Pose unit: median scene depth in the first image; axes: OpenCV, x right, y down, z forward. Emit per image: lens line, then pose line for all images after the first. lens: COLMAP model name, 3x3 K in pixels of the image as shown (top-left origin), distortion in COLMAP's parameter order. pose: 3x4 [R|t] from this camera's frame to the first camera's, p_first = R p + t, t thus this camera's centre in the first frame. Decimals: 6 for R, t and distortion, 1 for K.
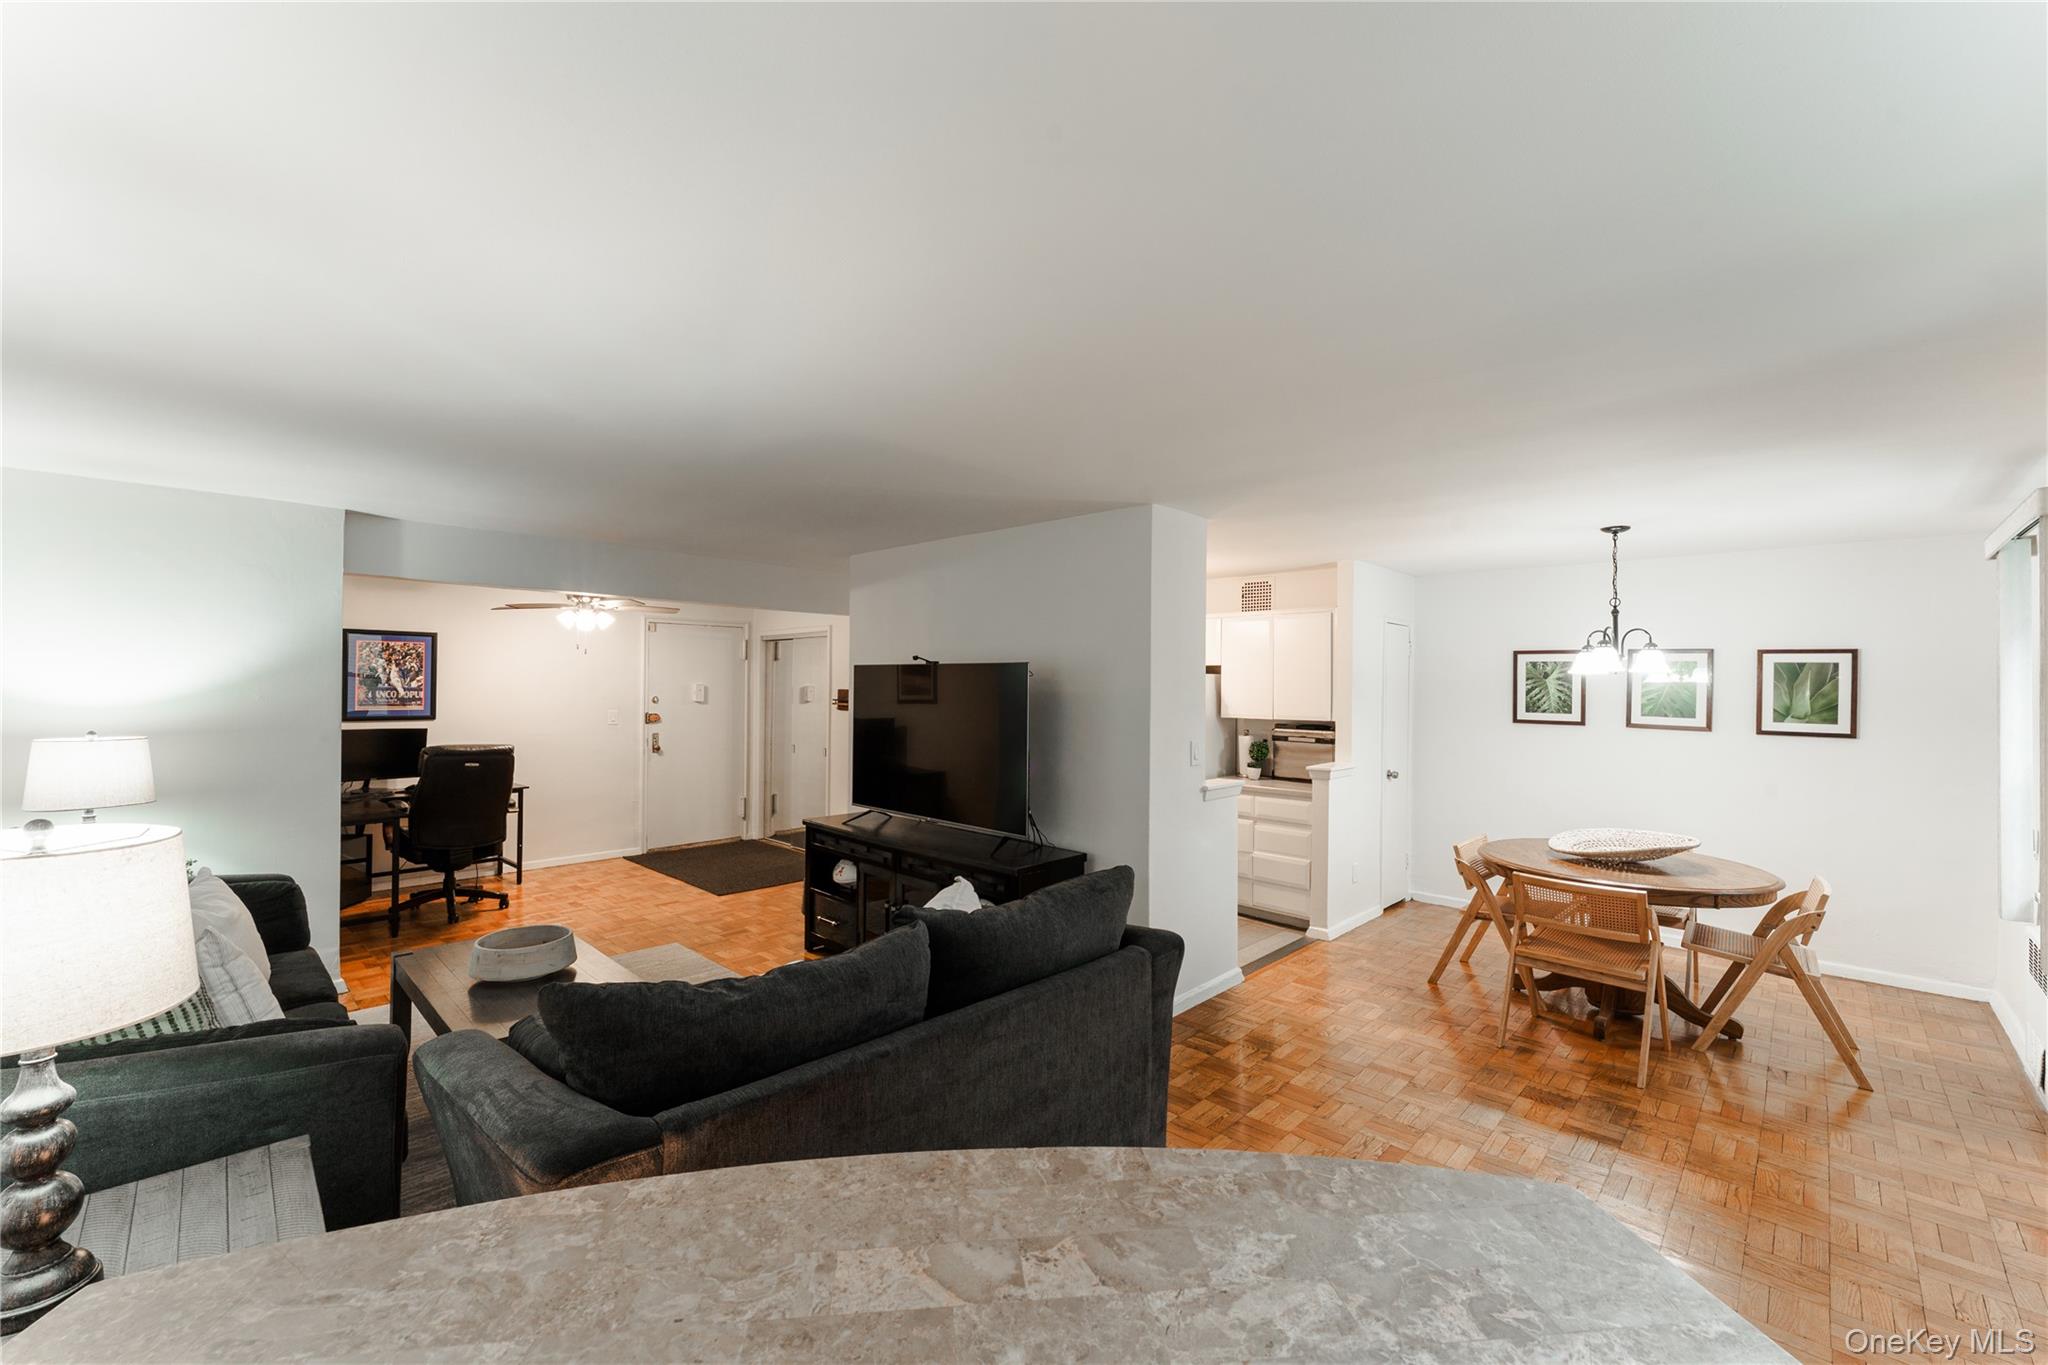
lens RADIAL K [[847.5, 0, 1024.0], [0, 847.5, 682.5], [0, 0, 1]] dist [0.000527, -0.000165]
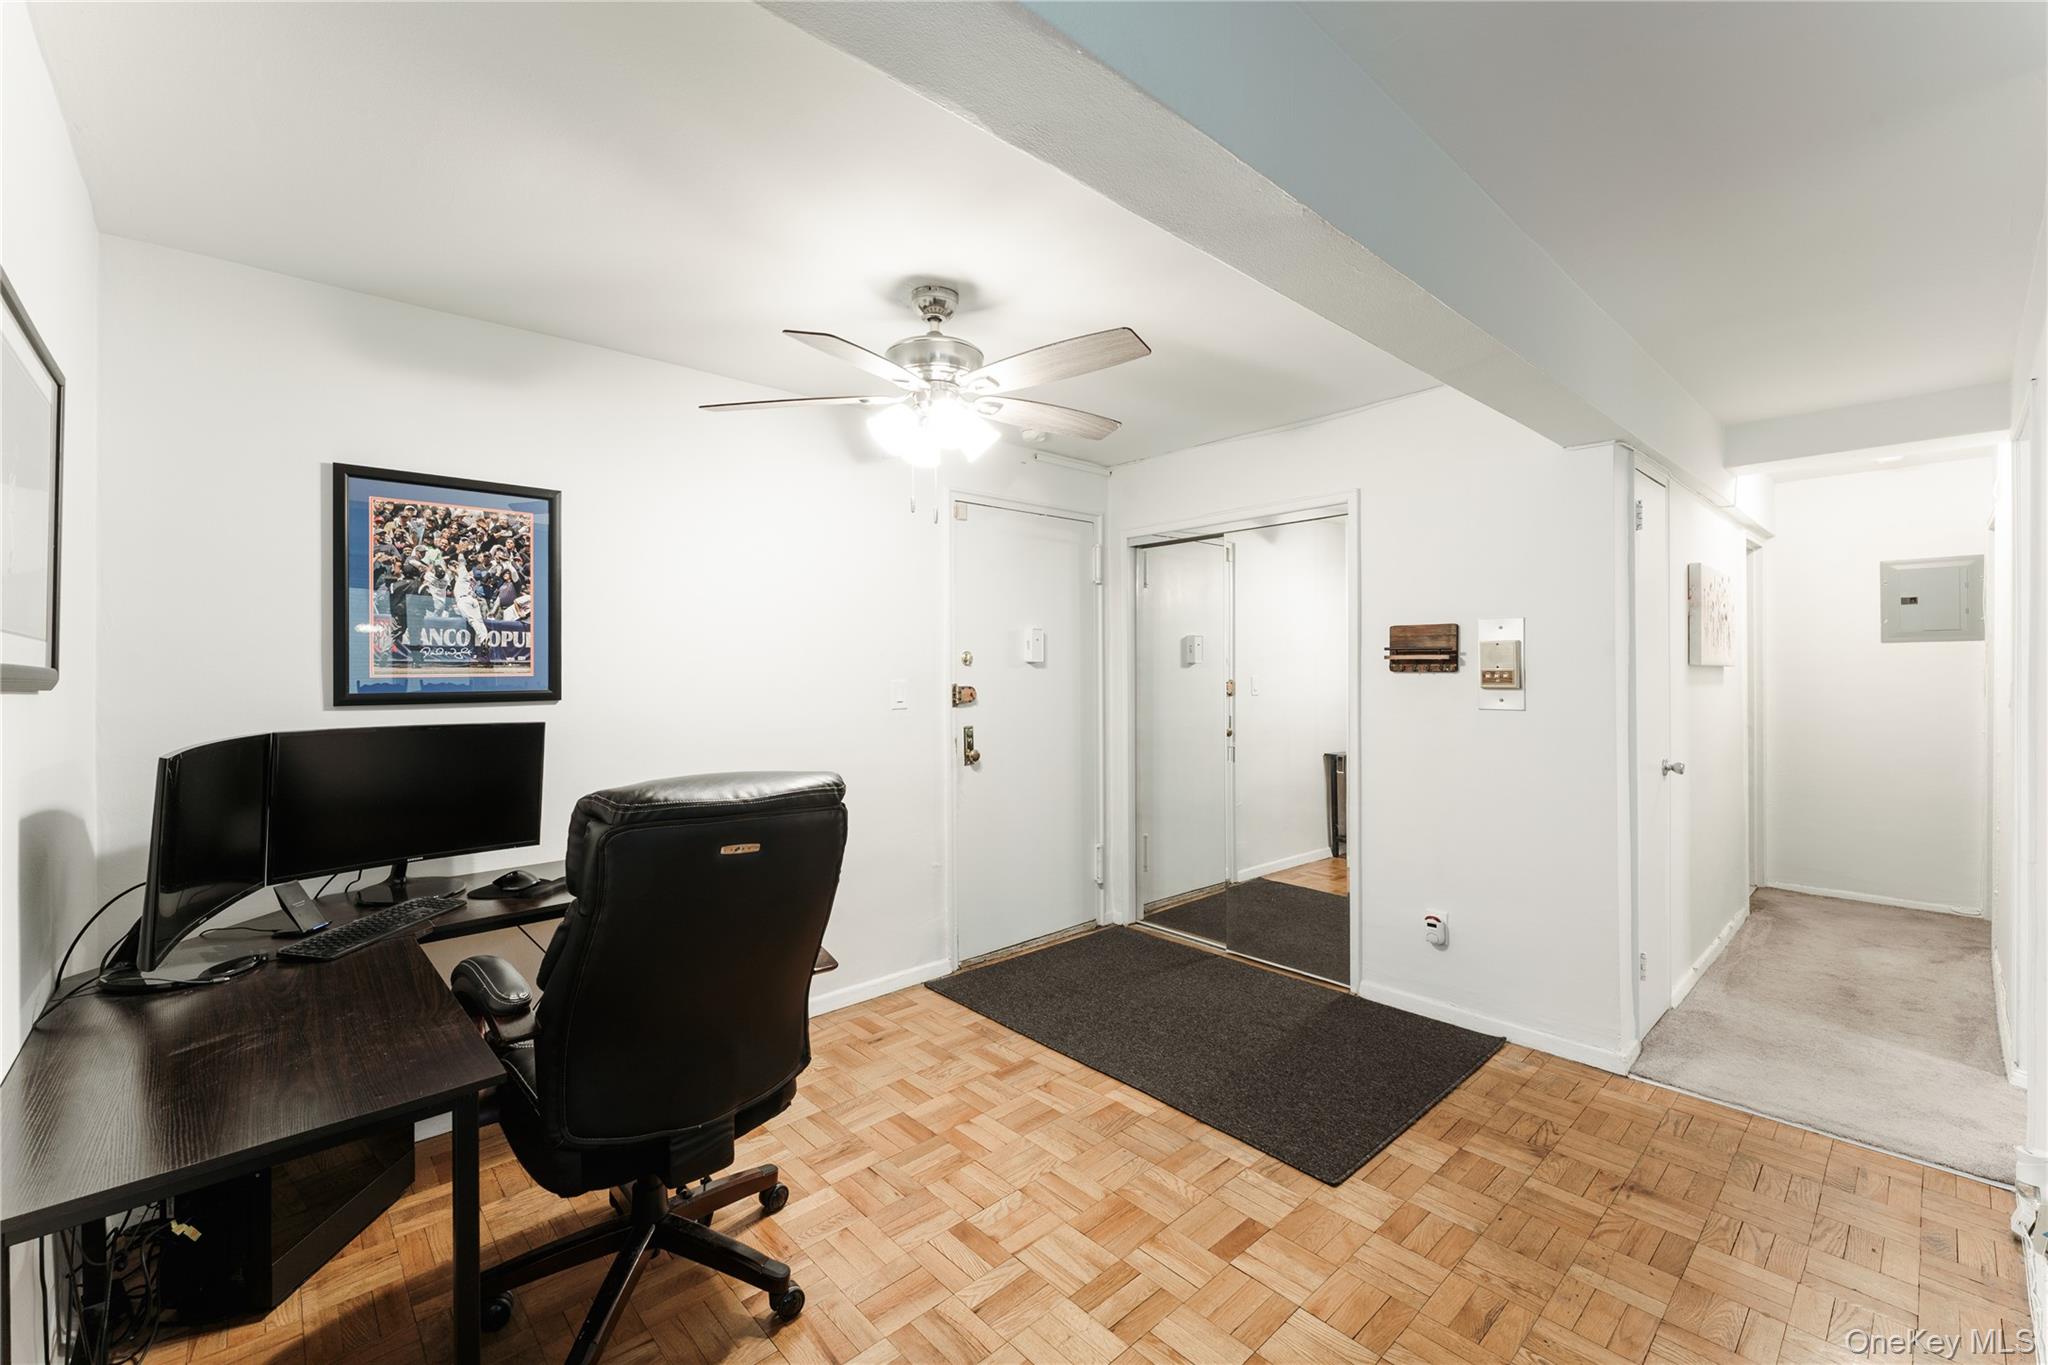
lens RADIAL K [[839.1, 0, 1011.4], [0, 839.1, 671.7], [0, 0, 1]] dist [-0.000105, -0.000017]
pose [[0.997815, -0.014091, -0.064554, -0.453328], [0.014447, 0.999883, 0.005056, 0.031155], [0.064475, -0.005977, 0.997901, 0.612280]]
